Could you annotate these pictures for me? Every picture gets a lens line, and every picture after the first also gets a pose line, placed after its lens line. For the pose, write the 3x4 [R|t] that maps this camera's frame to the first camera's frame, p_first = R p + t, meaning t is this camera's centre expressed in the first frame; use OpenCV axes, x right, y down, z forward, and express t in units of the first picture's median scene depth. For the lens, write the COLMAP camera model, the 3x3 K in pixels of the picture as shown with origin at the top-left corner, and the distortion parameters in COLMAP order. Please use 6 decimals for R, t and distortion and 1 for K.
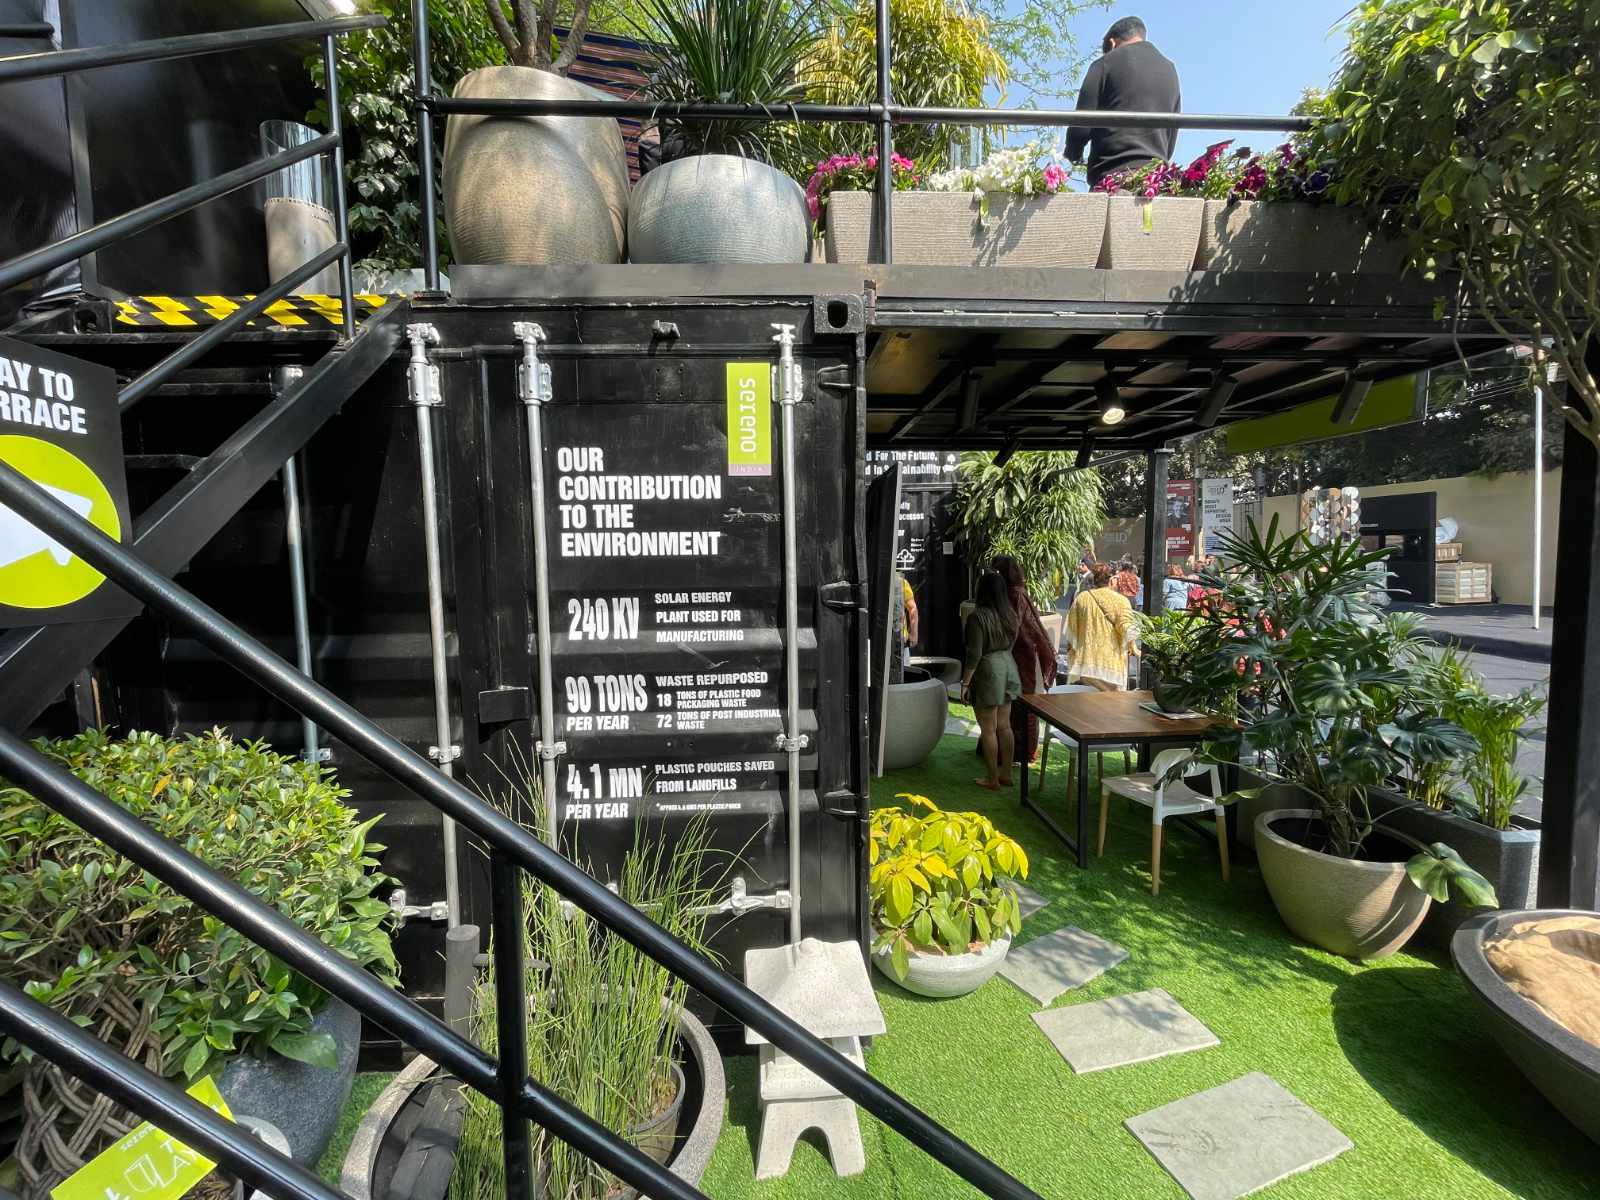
lens RADIAL K [[645.4, 0, 801.8], [0, 645.4, 594.2], [0, 0, 1]] dist [-0.003746, -0.000723]
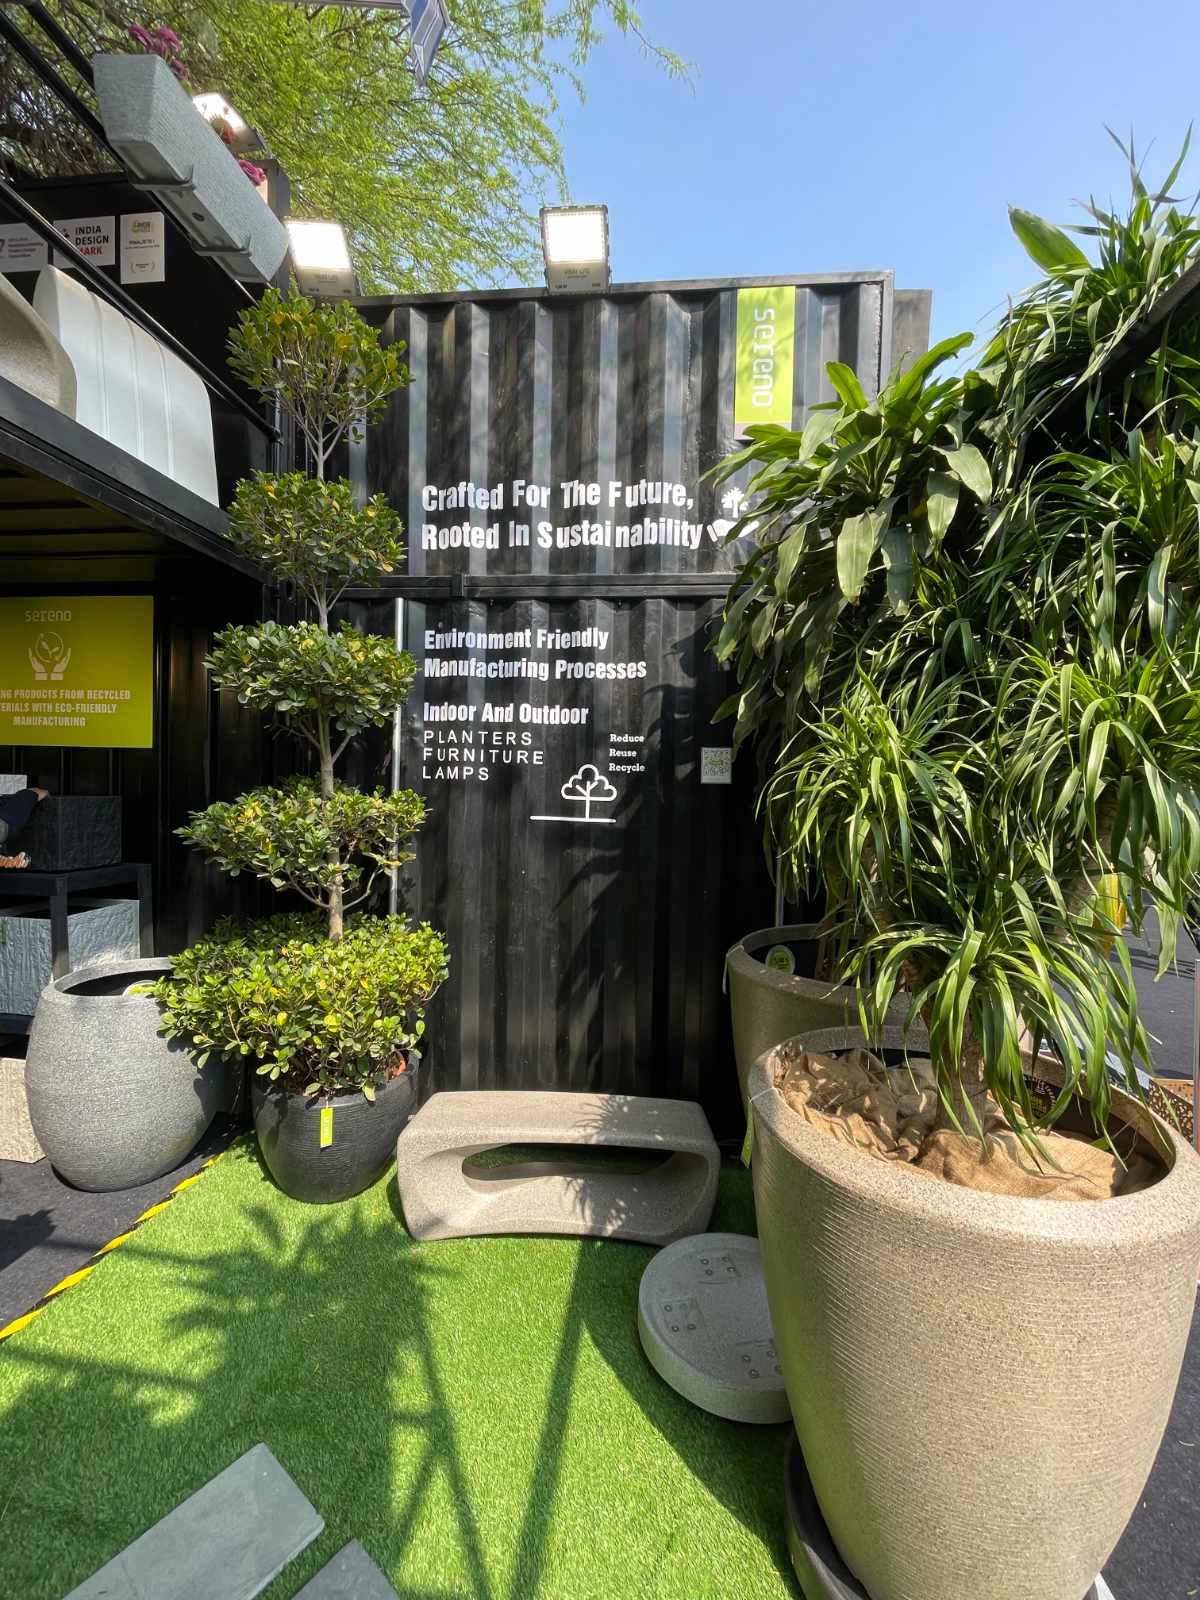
lens RADIAL K [[645.4, 0, 605.9], [0, 645.4, 797.4], [0, 0, 1]] dist [-0.003746, -0.000723]
pose [[0.987978, 0.045092, -0.147872, 0.221227], [-0.052210, 0.997639, -0.044610, -0.037133], [0.145511, 0.051794, 0.988000, 0.665125]]
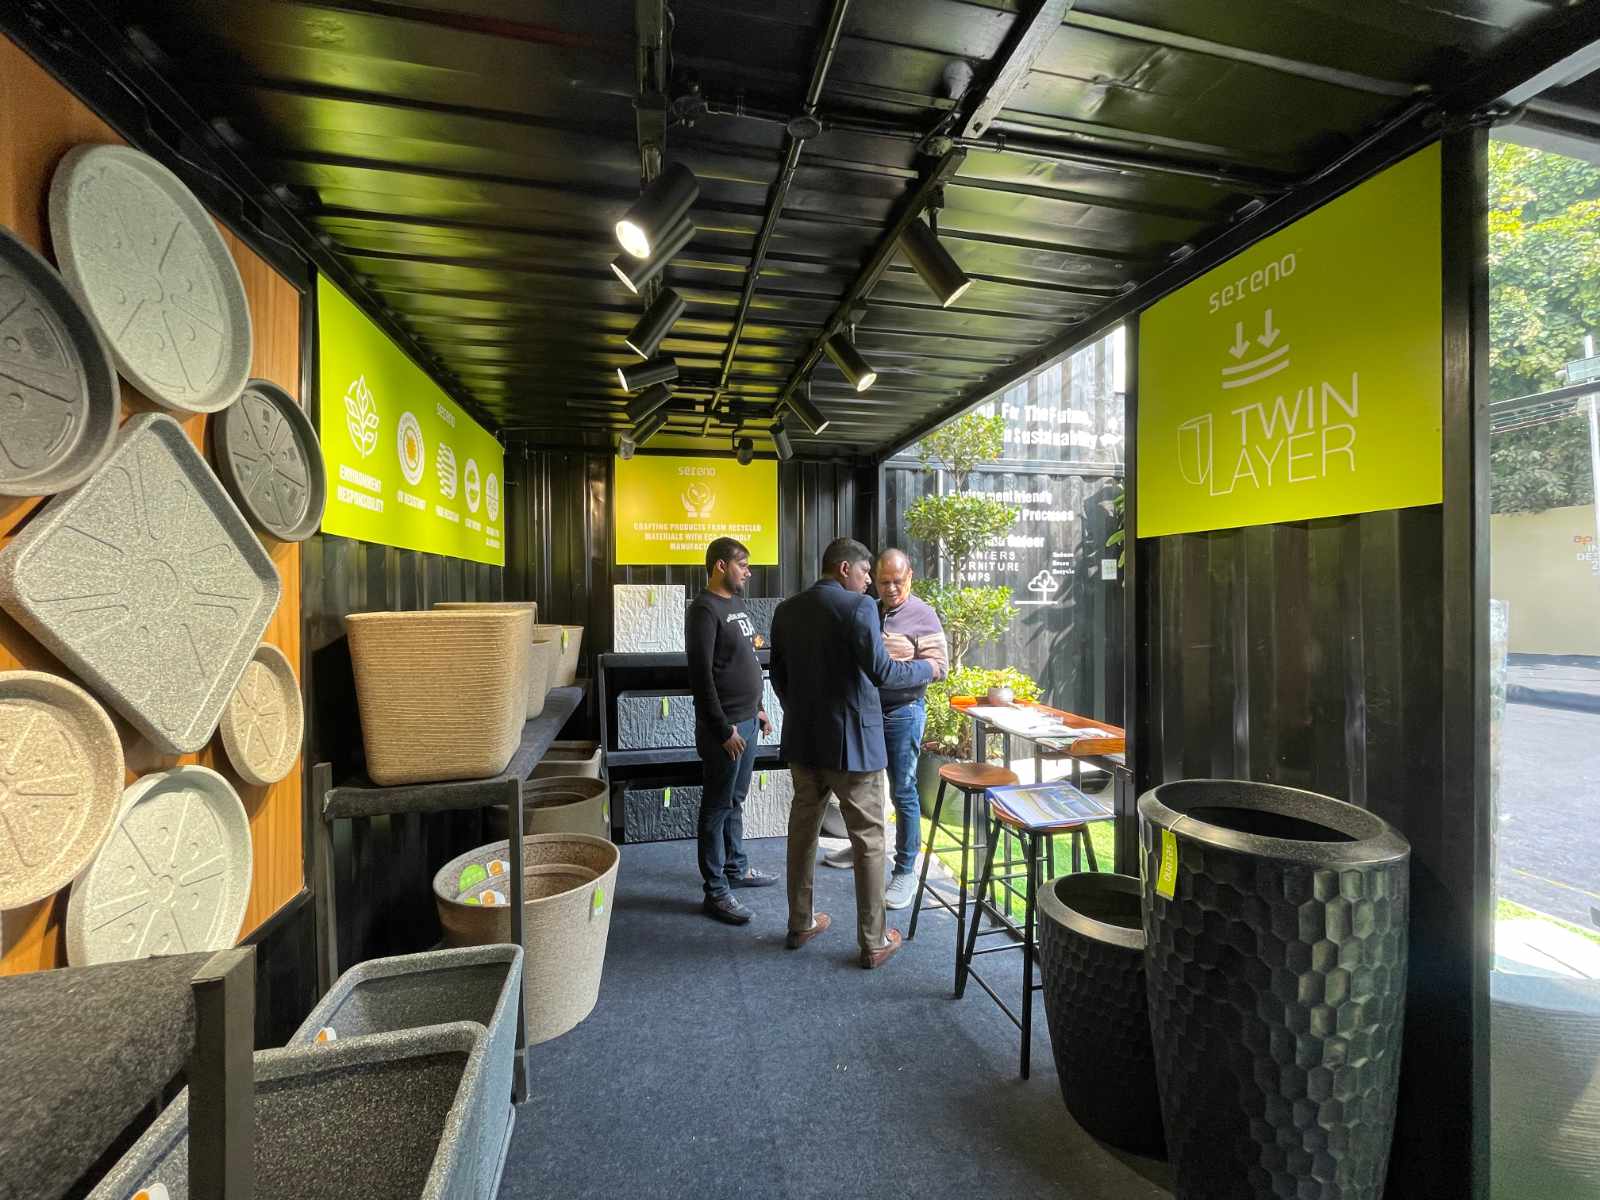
lens RADIAL K [[645.4, 0, 801.9], [0, 645.4, 590.3], [0, 0, 1]] dist [-0.003746, -0.000723]
pose [[0.983813, 0.012758, 0.178744, -0.166948], [-0.001170, 0.997899, -0.064785, -0.012259], [-0.179194, 0.063528, 0.981760, 0.460626]]
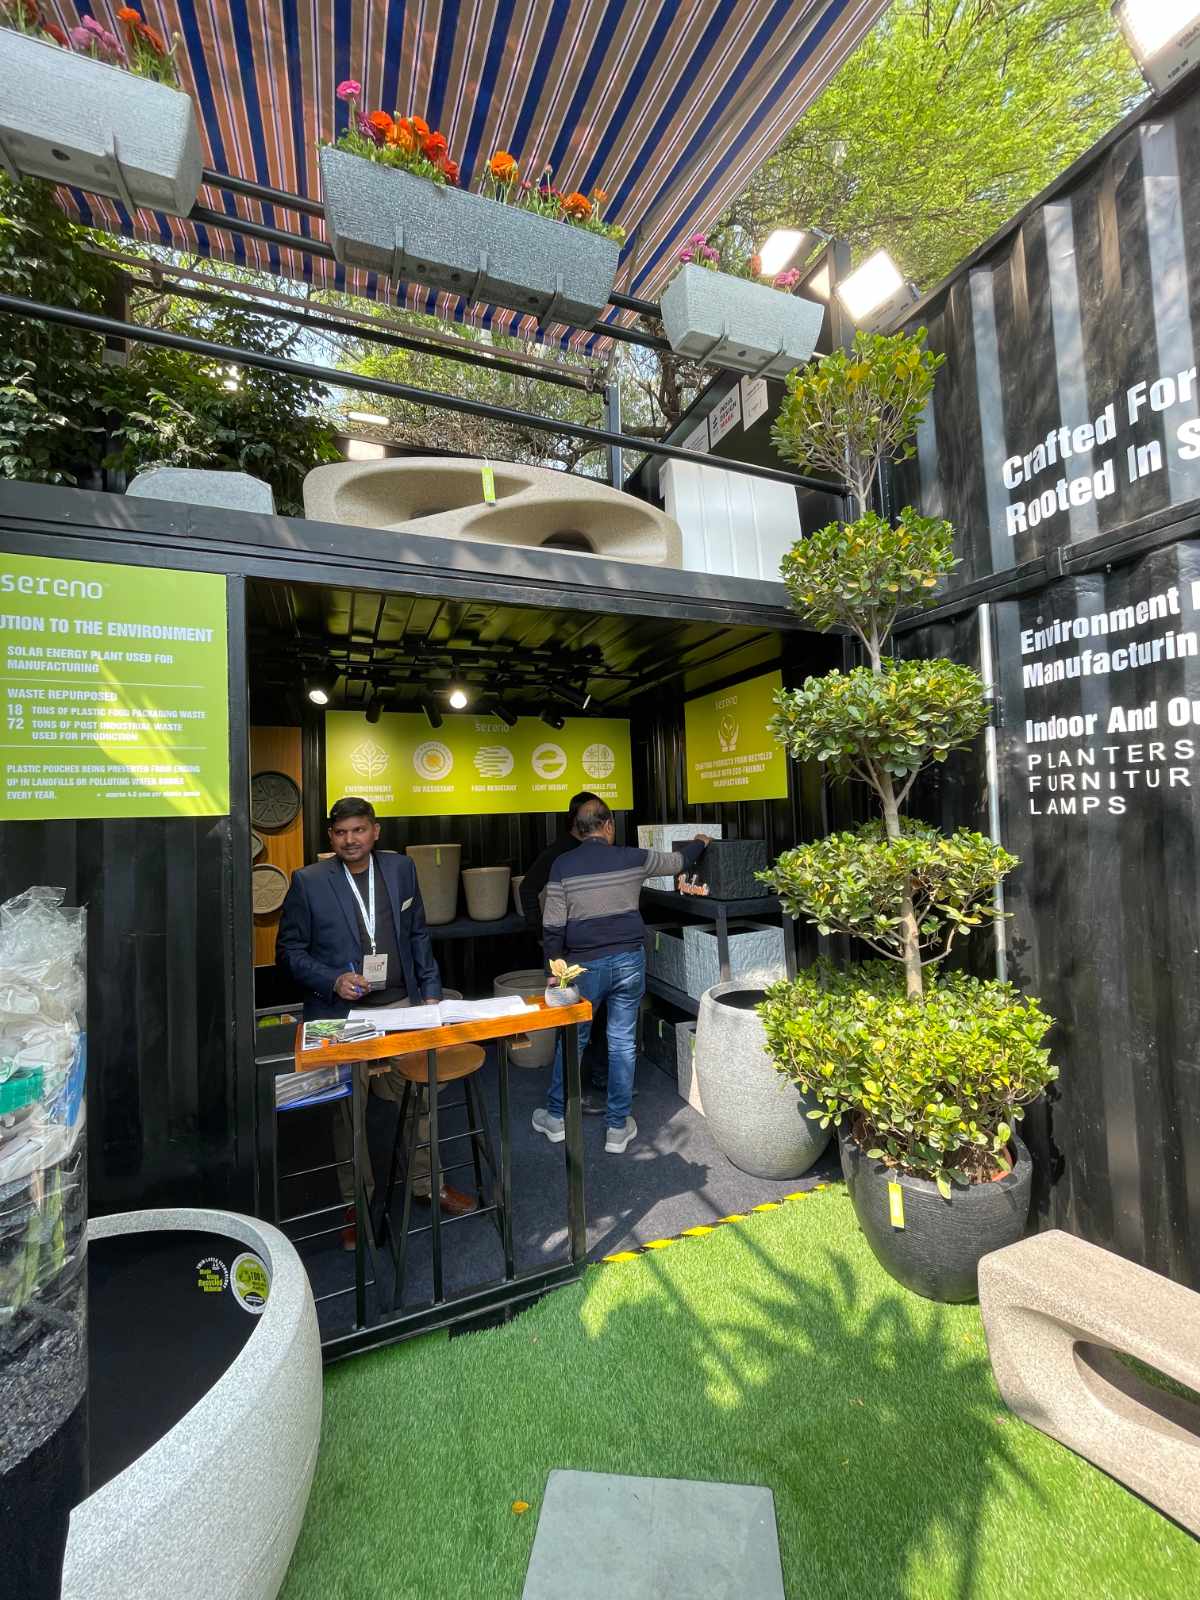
lens RADIAL K [[645.4, 0, 601.9], [0, 645.4, 796.1], [0, 0, 1]] dist [-0.003746, -0.000723]
pose [[0.342846, -0.022116, -0.939131, 0.270782], [-0.035413, 0.998708, -0.036447, -0.049397], [0.938724, 0.045753, 0.341620, 0.726618]]
